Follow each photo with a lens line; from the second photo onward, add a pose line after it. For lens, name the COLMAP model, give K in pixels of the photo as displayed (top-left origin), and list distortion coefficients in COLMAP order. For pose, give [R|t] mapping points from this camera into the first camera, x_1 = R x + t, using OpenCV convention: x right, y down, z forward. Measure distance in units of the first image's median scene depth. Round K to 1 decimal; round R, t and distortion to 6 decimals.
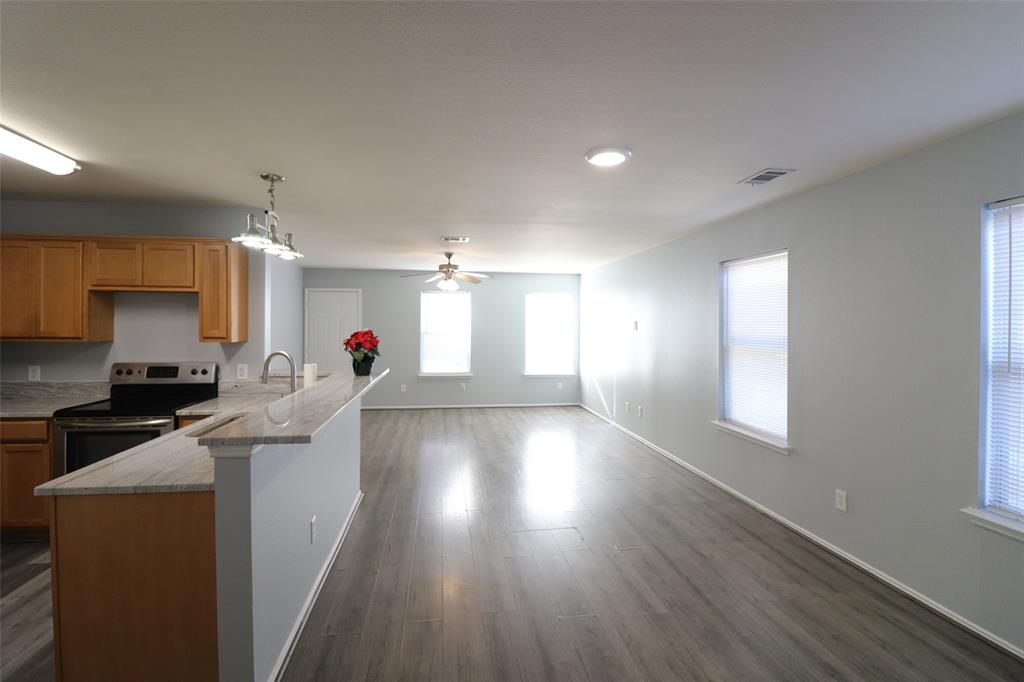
lens RADIAL K [[479.0, 0, 512.8], [0, 479.0, 326.2], [0, 0, 1]] dist [-0.003854, -0.010594]
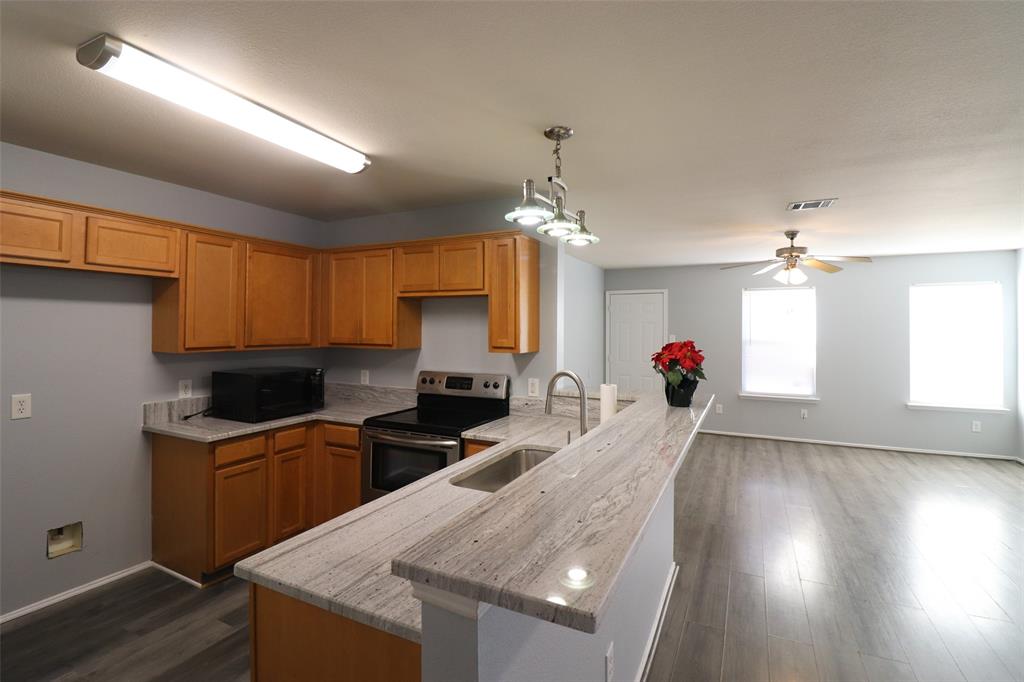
lens RADIAL K [[479.0, 0, 511.4], [0, 479.0, 324.5], [0, 0, 1]] dist [-0.003854, -0.010594]
pose [[0.819469, -0.006407, -0.573088, -0.117500], [-0.001646, 0.999907, -0.013534, -0.005329], [0.573121, 0.012034, 0.819382, 0.296355]]
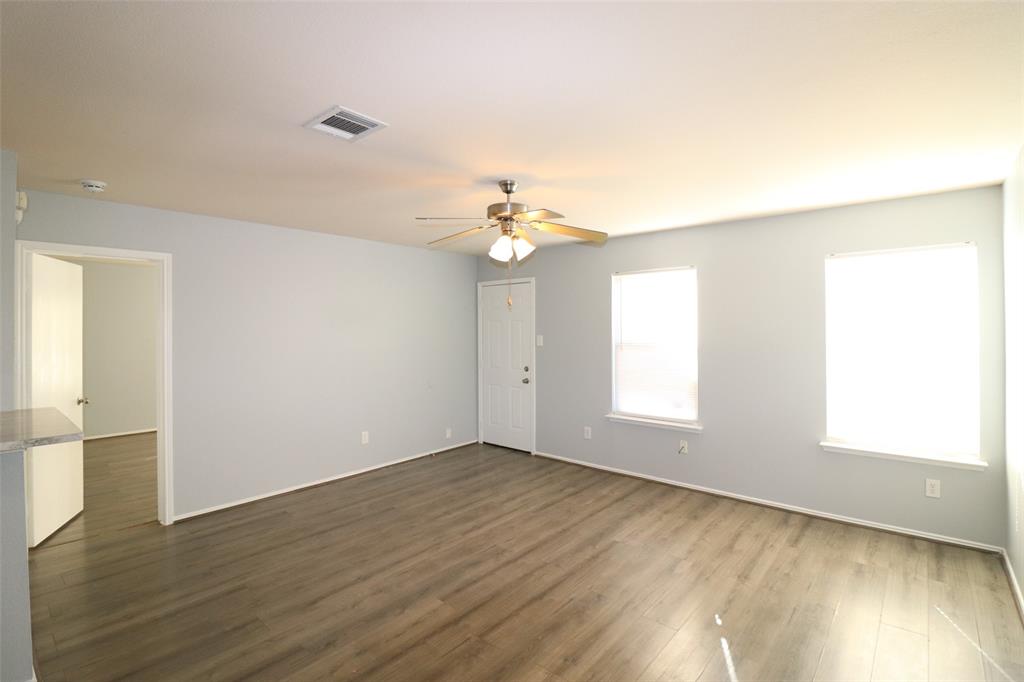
lens RADIAL K [[479.0, 0, 512.7], [0, 479.0, 327.5], [0, 0, 1]] dist [-0.003854, -0.010594]
pose [[0.650907, -0.006927, -0.759126, 0.398320], [0.005437, 0.999975, -0.004462, -0.008886], [0.759138, -0.001223, 0.650928, 1.193447]]
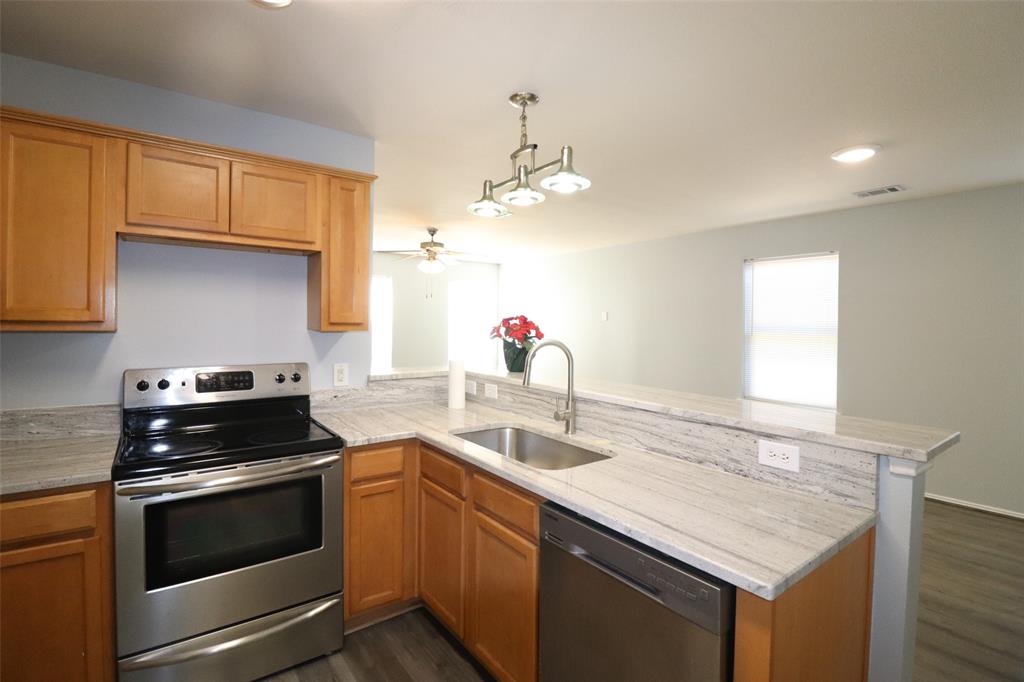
lens RADIAL K [[479.0, 0, 512.9], [0, 479.0, 324.7], [0, 0, 1]] dist [-0.003854, -0.010594]
pose [[0.879980, 0.001514, 0.475008, -0.710793], [-0.005569, 0.999959, 0.007129, 0.019135], [-0.474978, -0.008919, 0.879952, 0.305383]]
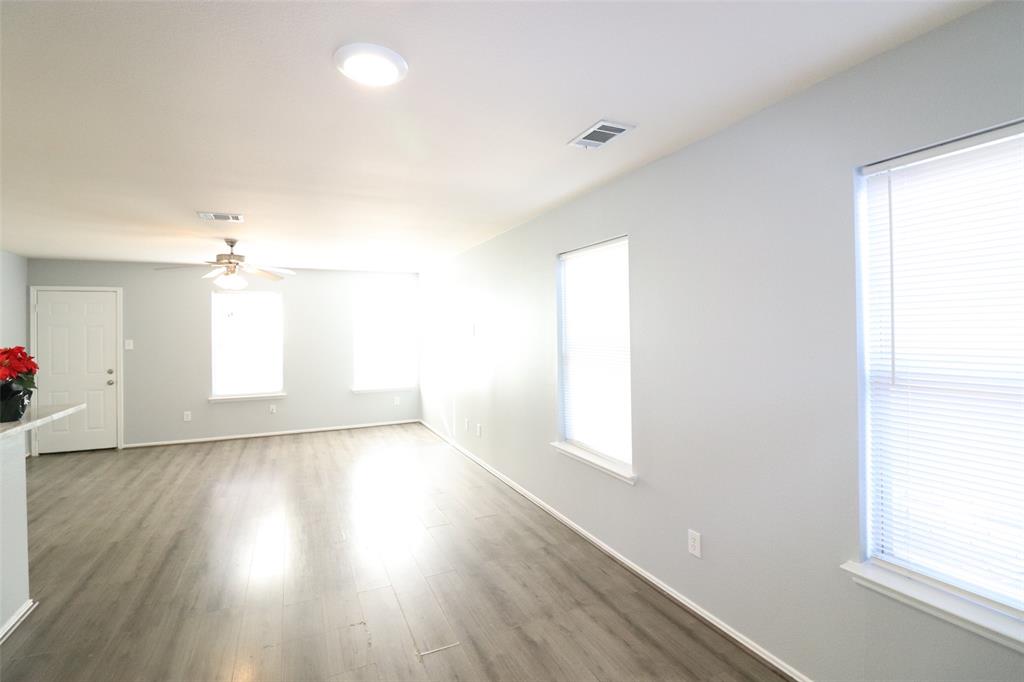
lens RADIAL K [[479.0, 0, 513.8], [0, 479.0, 323.4], [0, 0, 1]] dist [-0.003854, -0.010594]
pose [[0.959827, -0.014163, 0.280235, 0.143914], [0.018520, 0.999745, -0.012905, -0.002000], [-0.279981, 0.017576, 0.959845, 0.250031]]
